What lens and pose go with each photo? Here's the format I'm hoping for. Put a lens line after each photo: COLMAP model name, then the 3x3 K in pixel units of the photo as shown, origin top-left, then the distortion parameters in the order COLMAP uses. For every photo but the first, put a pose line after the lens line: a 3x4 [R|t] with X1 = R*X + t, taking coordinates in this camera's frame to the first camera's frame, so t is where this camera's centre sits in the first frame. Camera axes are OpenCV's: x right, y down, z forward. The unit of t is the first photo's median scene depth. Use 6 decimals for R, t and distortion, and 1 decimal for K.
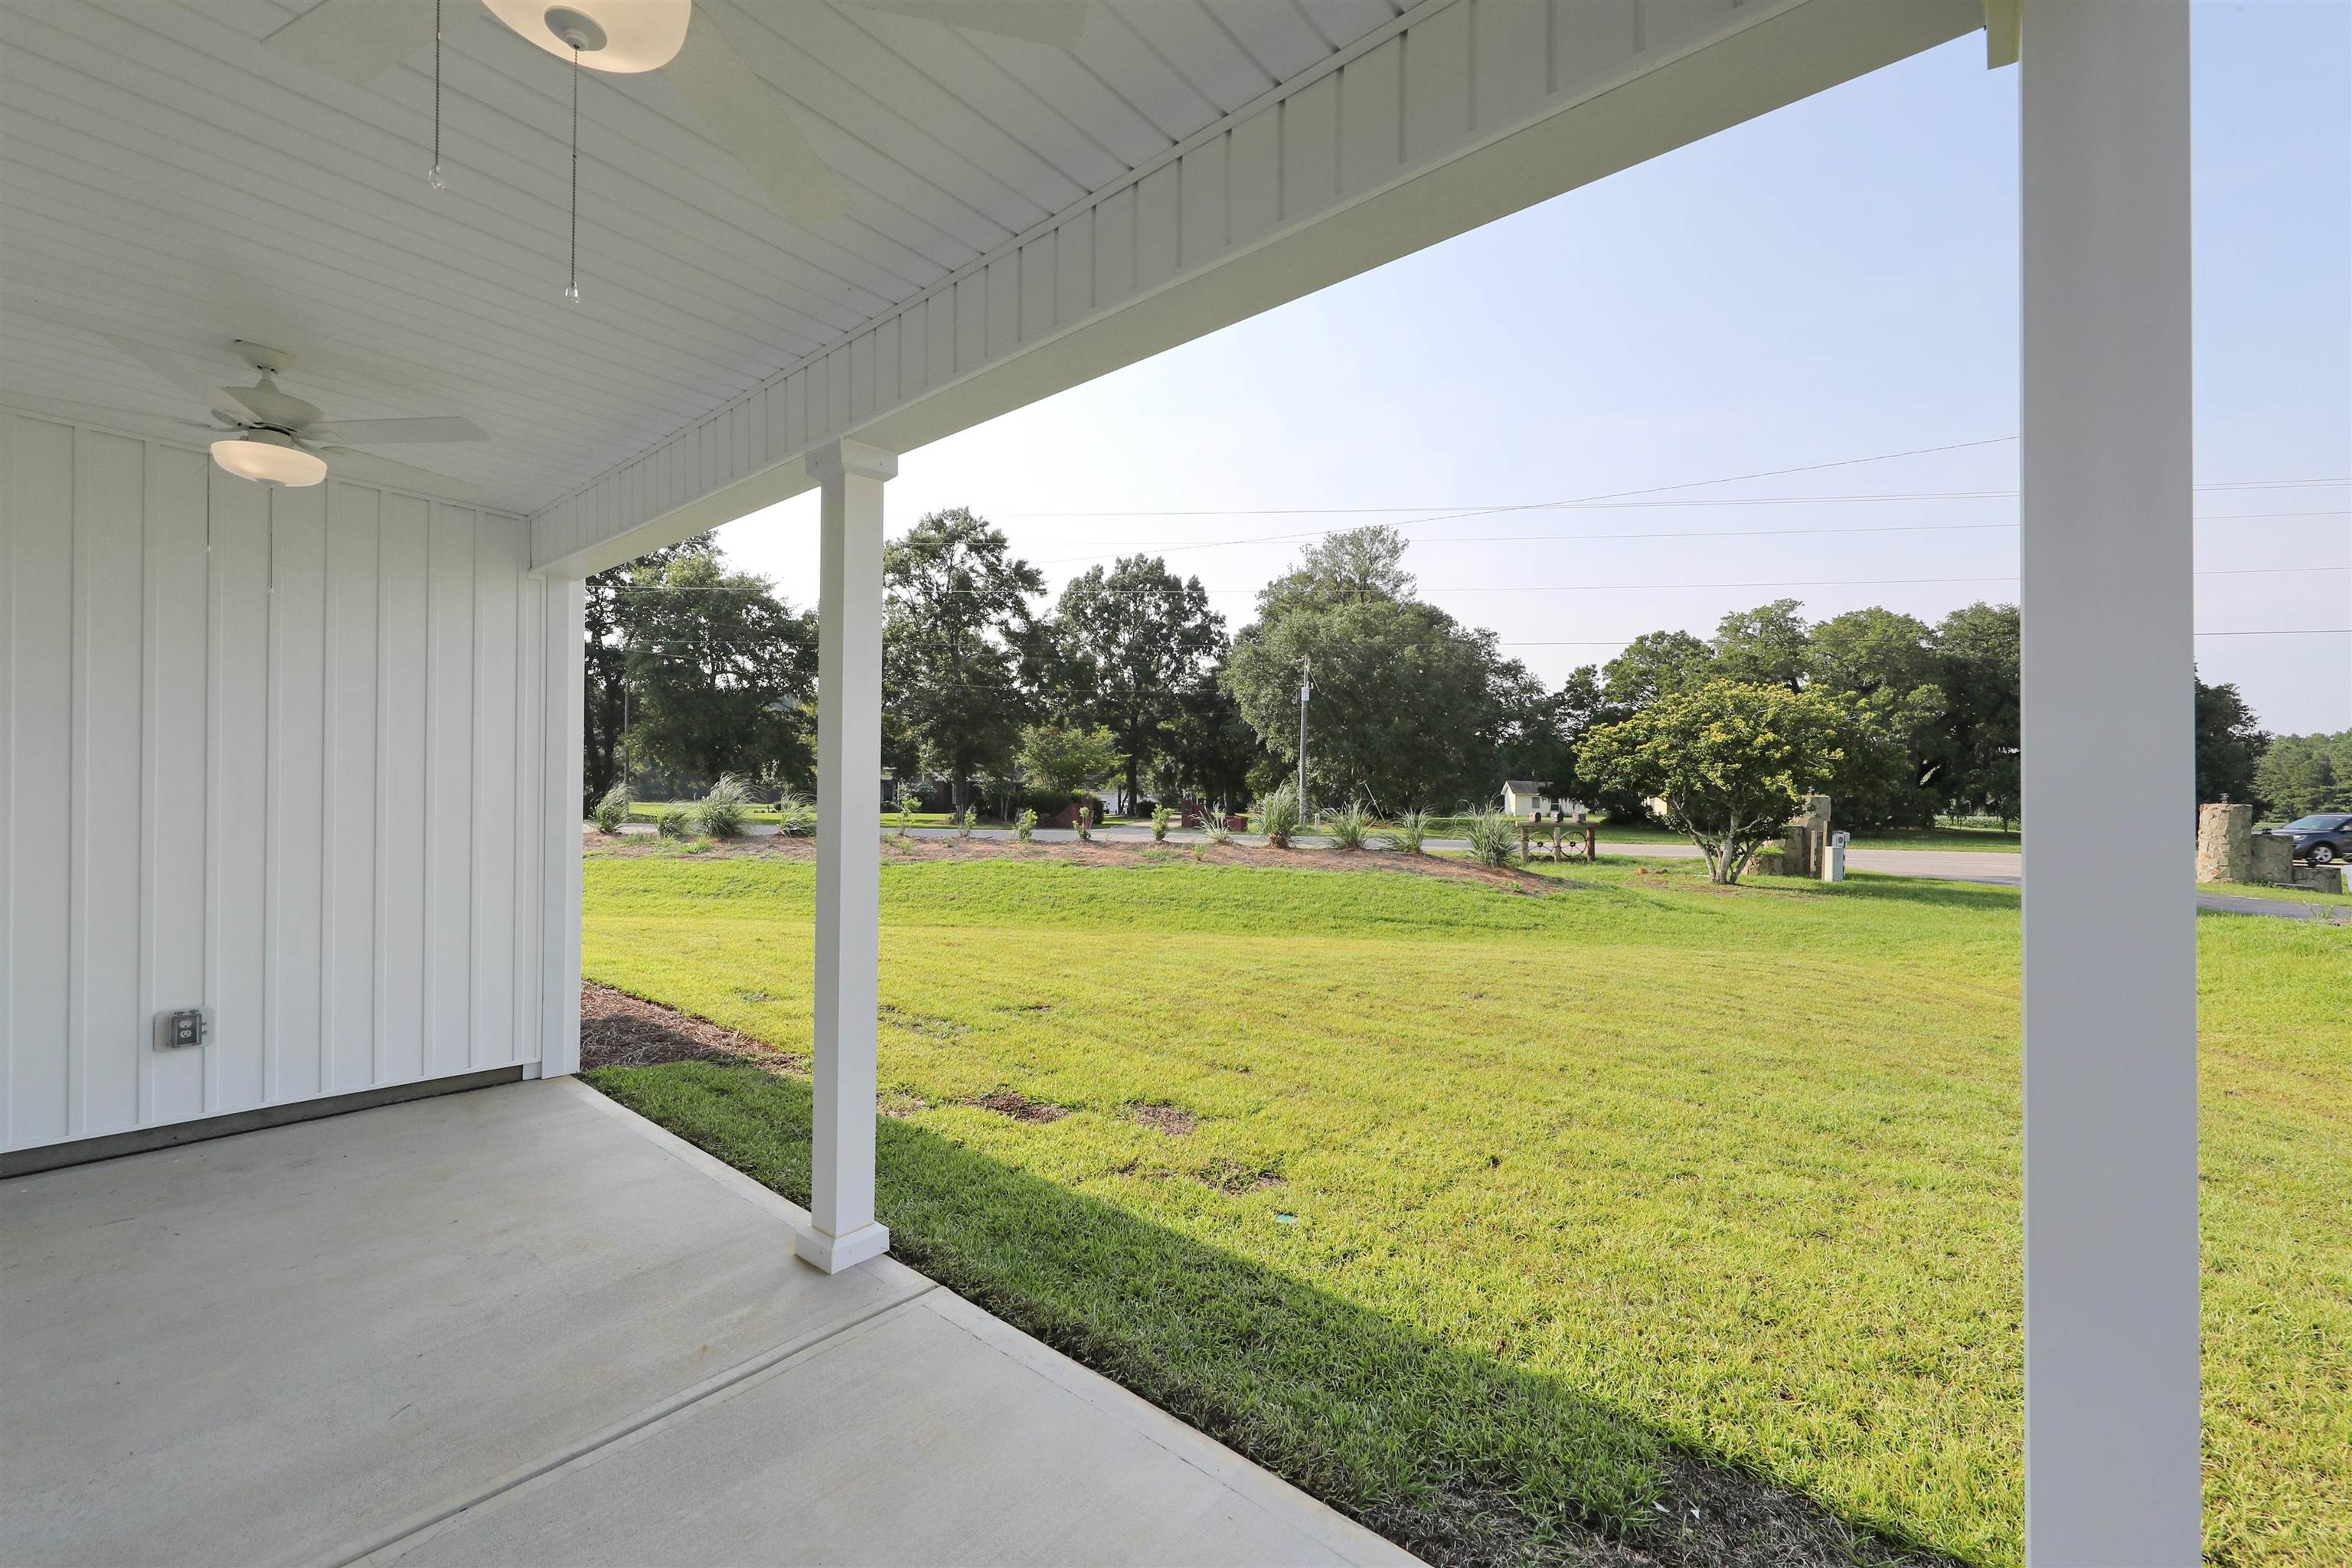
lens RADIAL K [[912.3, 0, 1177.9], [0, 912.3, 787.4], [0, 0, 1]] dist [0.015002, -0.001163]
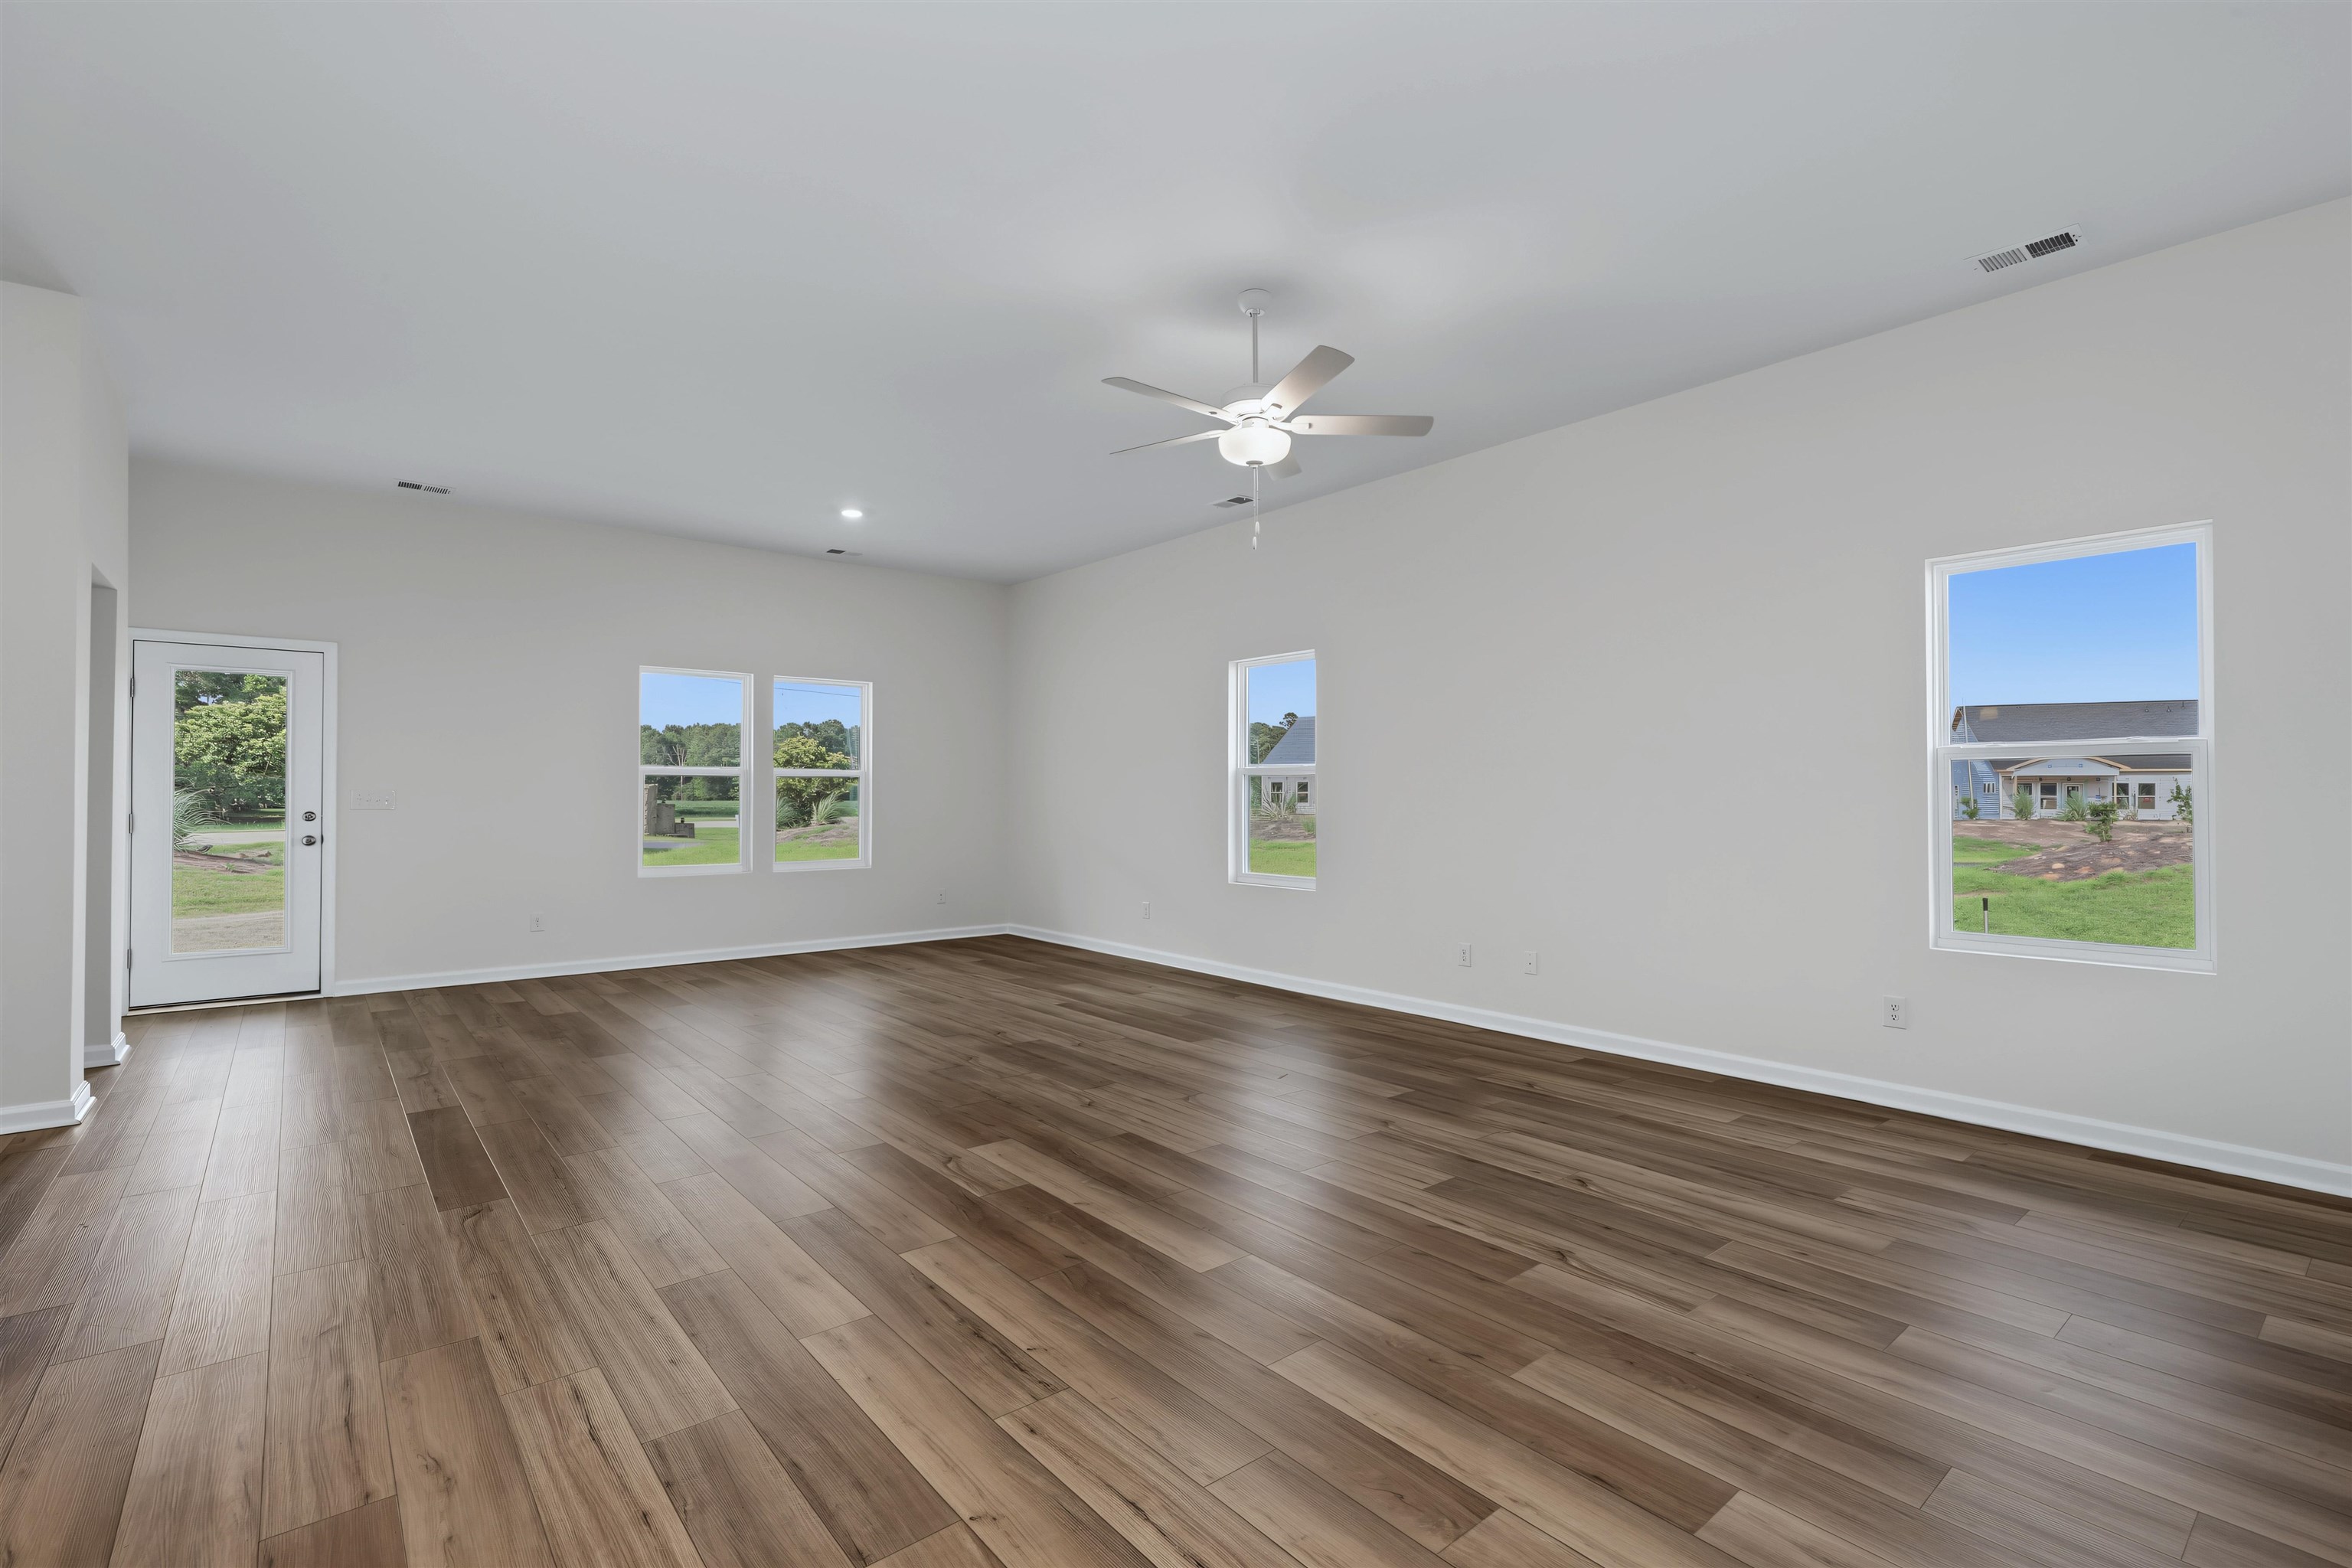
lens RADIAL K [[1051.3, 0, 1158.6], [0, 1051.3, 788.7], [0, 0, 1]] dist [0.004726, -0.002439]
pose [[0.196660, -0.008424, 0.980436, -0.423457], [-0.011272, 0.999878, 0.010852, -0.002801], [-0.980407, -0.013186, 0.196541, -0.184521]]
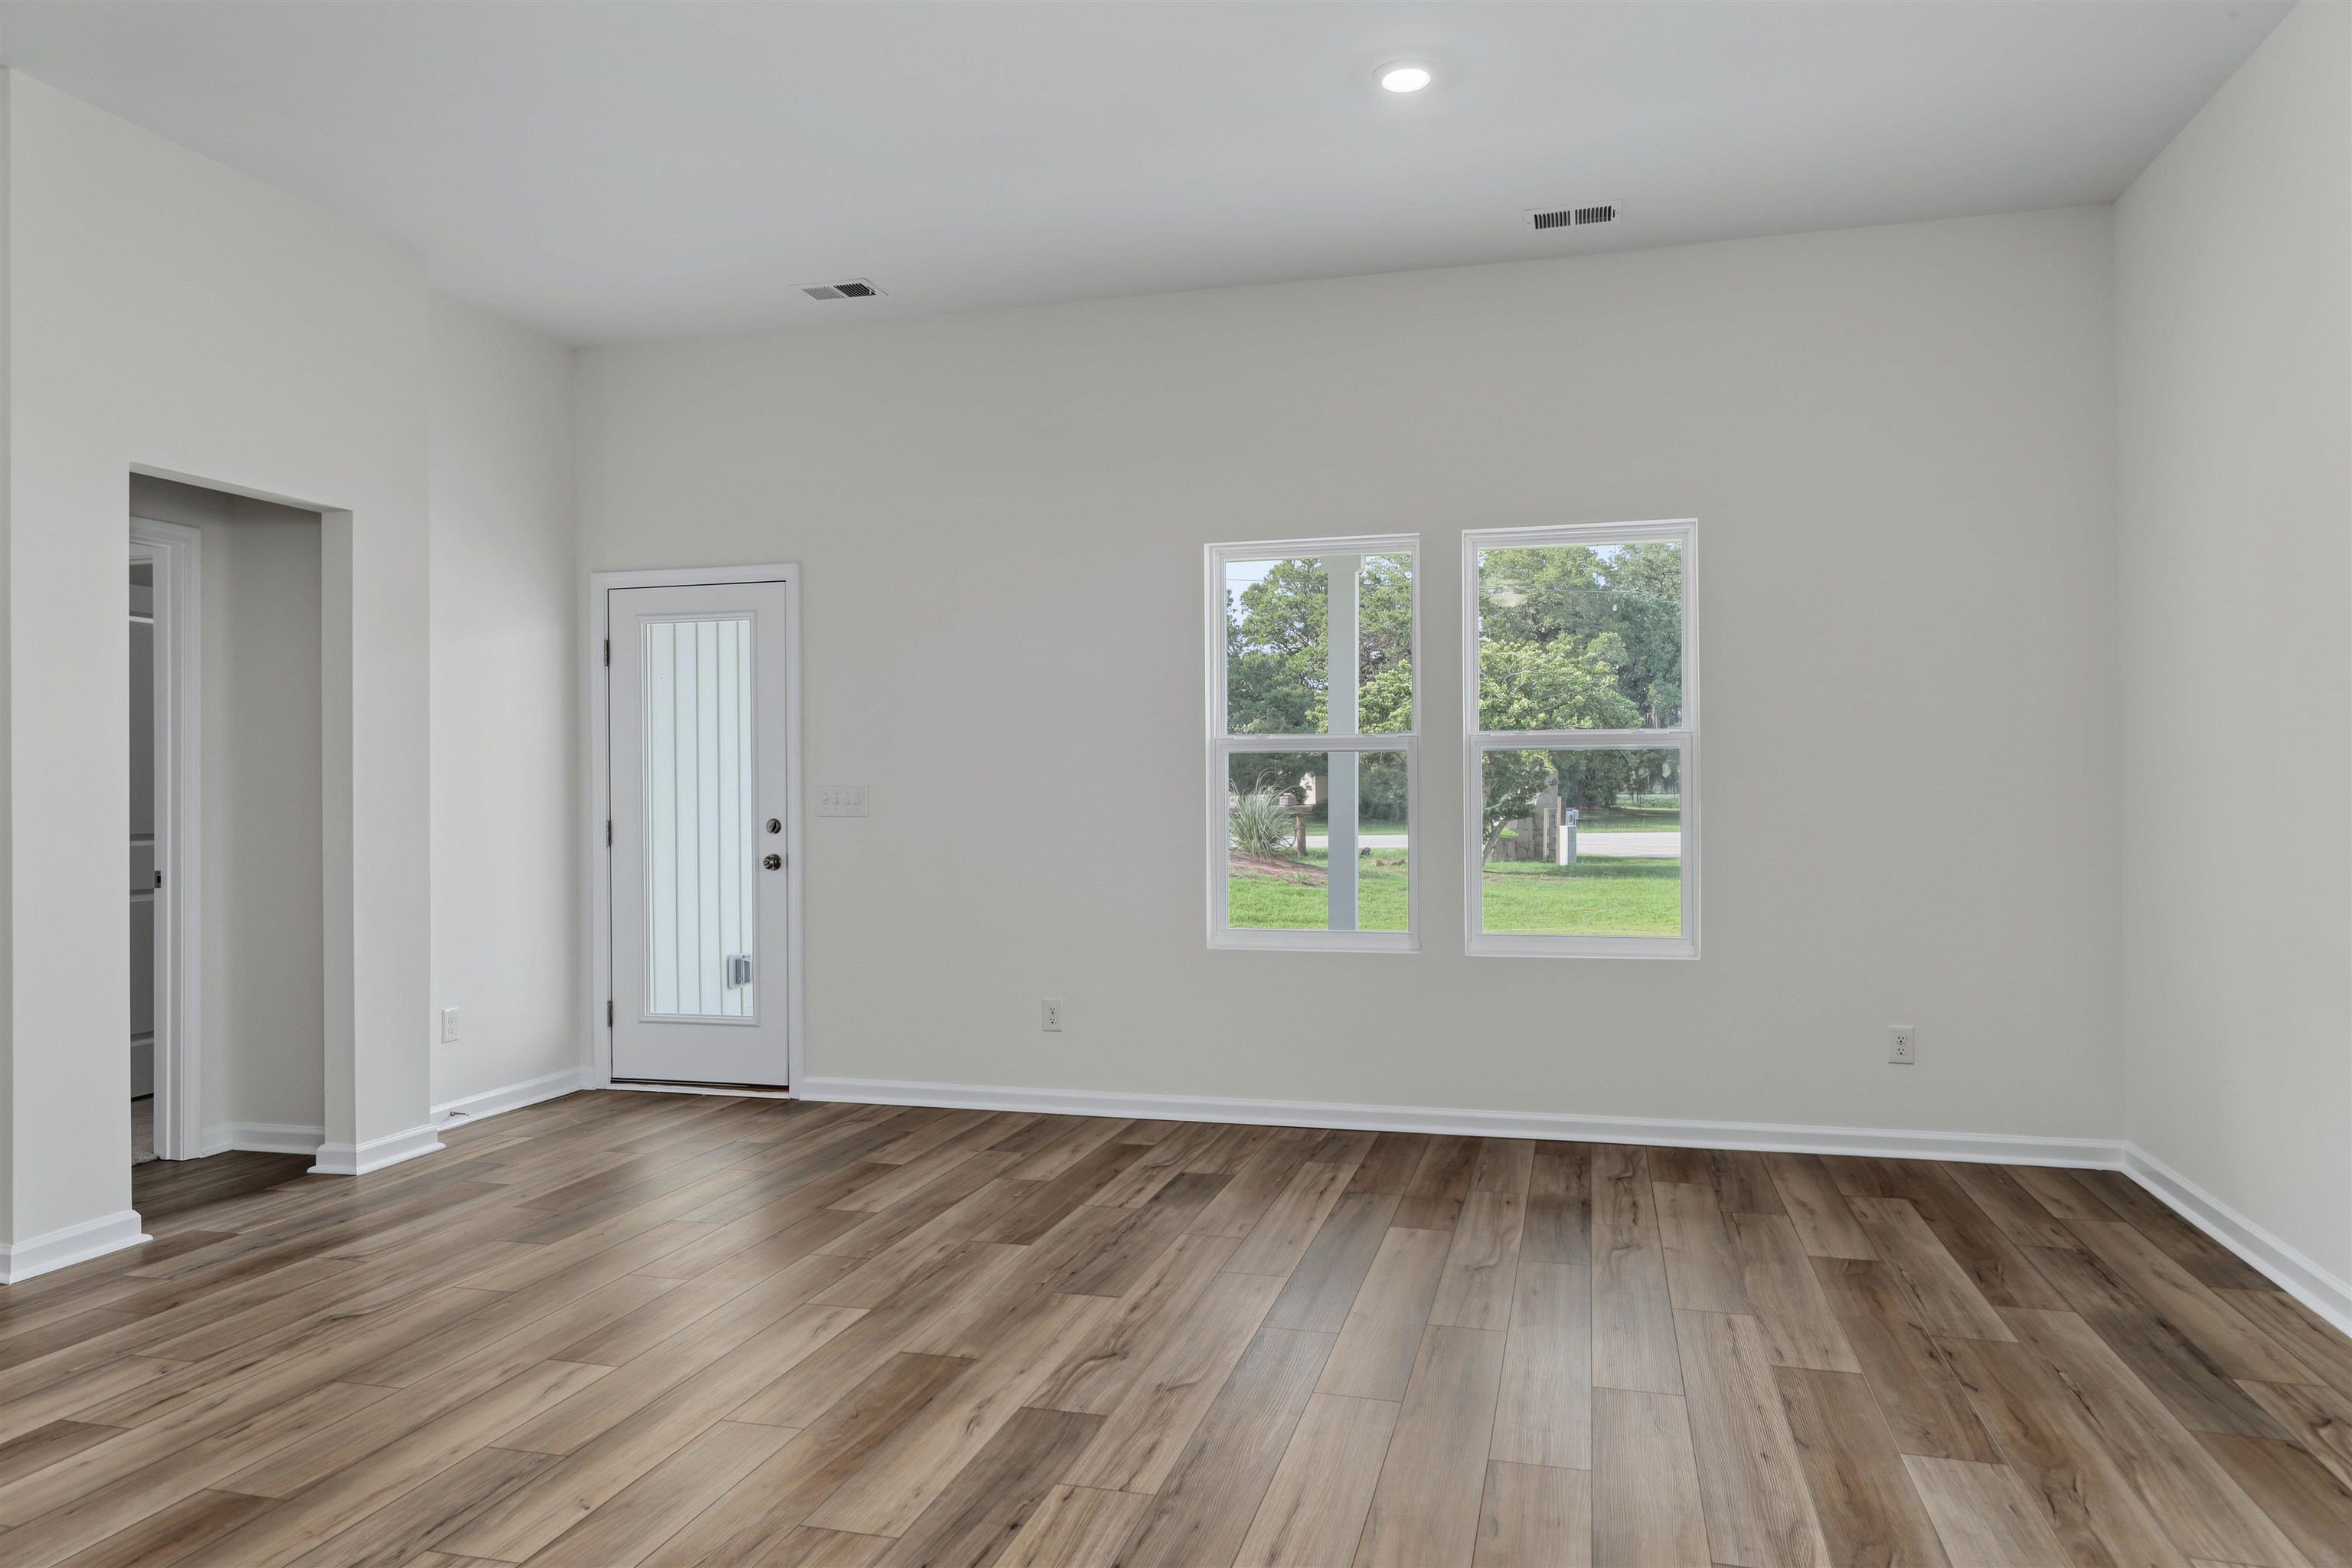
lens RADIAL K [[1527.9, 0, 1177.3], [0, 1527.9, 788.9], [0, 0, 1]] dist [0.003309, -0.004510]
pose [[0.910389, -0.020547, 0.413243, -0.236574], [0.015612, 0.999761, 0.015314, 0.000584], [-0.413459, -0.007490, 0.910492, -0.185652]]
